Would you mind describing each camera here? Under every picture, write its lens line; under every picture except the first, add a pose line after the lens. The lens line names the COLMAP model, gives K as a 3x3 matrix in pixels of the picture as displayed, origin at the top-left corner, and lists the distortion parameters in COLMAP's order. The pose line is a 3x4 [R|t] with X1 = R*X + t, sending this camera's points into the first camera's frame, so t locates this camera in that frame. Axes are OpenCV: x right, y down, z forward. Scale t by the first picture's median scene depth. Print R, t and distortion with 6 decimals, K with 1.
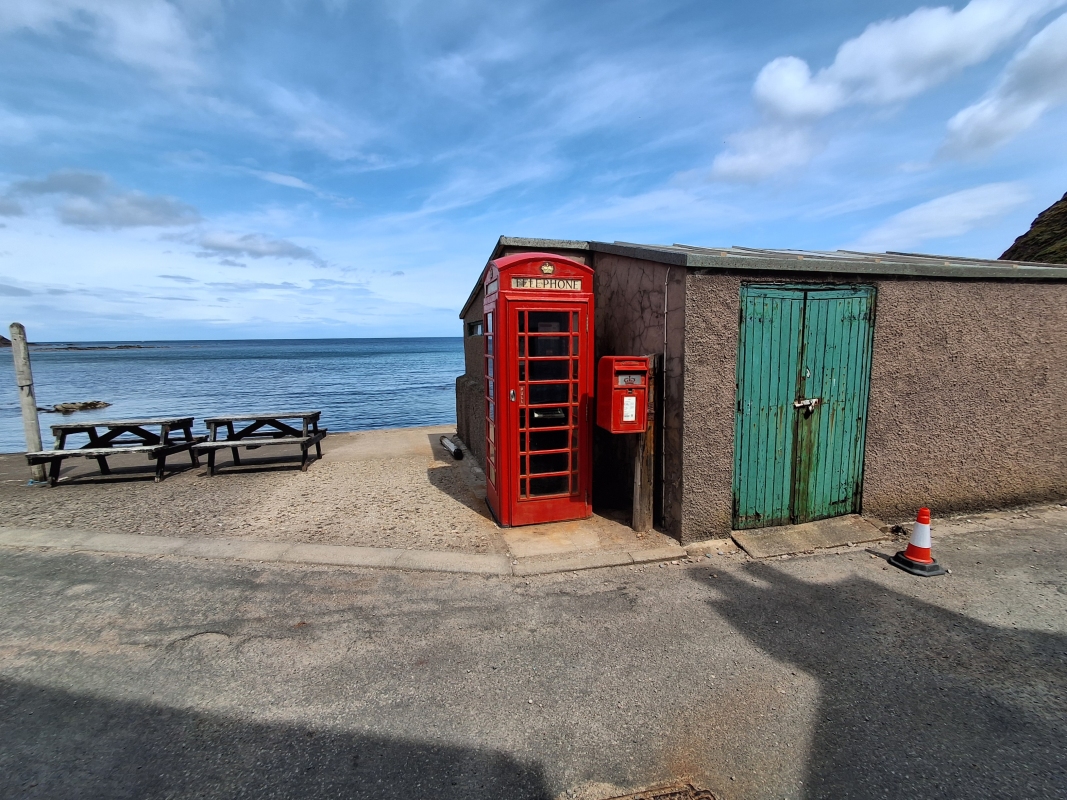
lens RADIAL K [[487.9, 0, 539.2], [0, 487.9, 392.2], [0, 0, 1]] dist [0.002767, 0.000601]
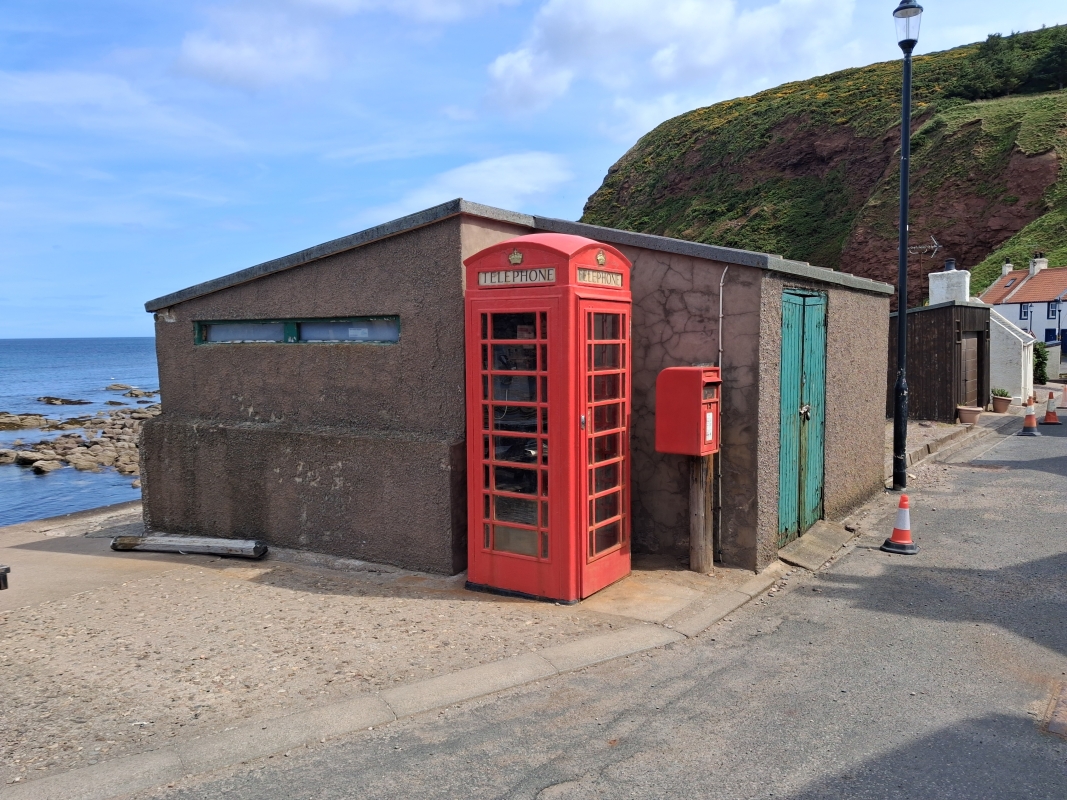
lens RADIAL K [[831.6, 0, 541.6], [0, 831.6, 394.4], [0, 0, 1]] dist [0.036632, -0.055103]
pose [[0.750314, -0.042893, 0.659688, -1.017130], [0.077913, 0.996676, -0.023813, -0.011315], [-0.656474, 0.069266, 0.751162, 0.081606]]
